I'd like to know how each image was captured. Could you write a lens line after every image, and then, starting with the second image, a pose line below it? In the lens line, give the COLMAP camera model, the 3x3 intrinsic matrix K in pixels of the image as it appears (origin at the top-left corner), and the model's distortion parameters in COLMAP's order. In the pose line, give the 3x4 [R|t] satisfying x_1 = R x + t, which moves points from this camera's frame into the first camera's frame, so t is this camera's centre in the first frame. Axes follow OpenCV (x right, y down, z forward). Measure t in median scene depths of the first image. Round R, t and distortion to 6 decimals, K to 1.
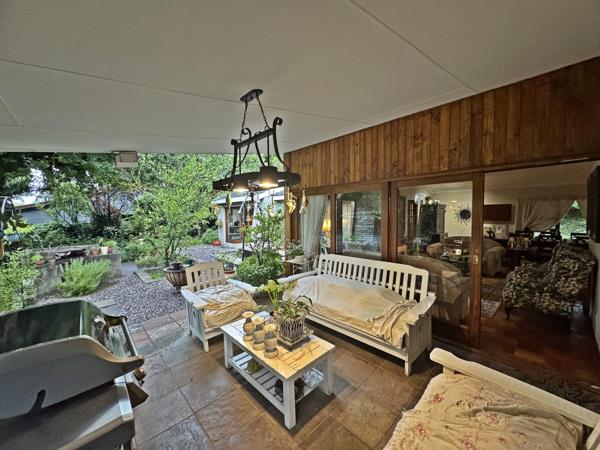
lens RADIAL K [[238.7, 0, 299.6], [0, 238.7, 224.7], [0, 0, 1]] dist [0.001492, 0.000056]
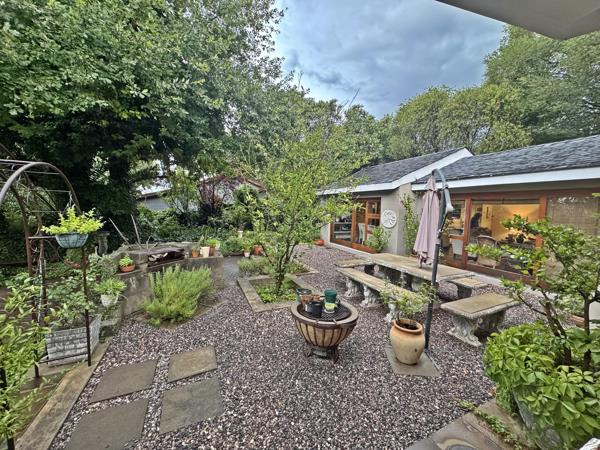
lens RADIAL K [[238.7, 0, 301.1], [0, 238.7, 225.9], [0, 0, 1]] dist [0.001492, 0.000056]
pose [[0.948177, 0.060478, -0.311934, -0.170409], [-0.050884, 0.997950, 0.038813, -0.010101], [0.313642, -0.020929, 0.949311, 0.216308]]
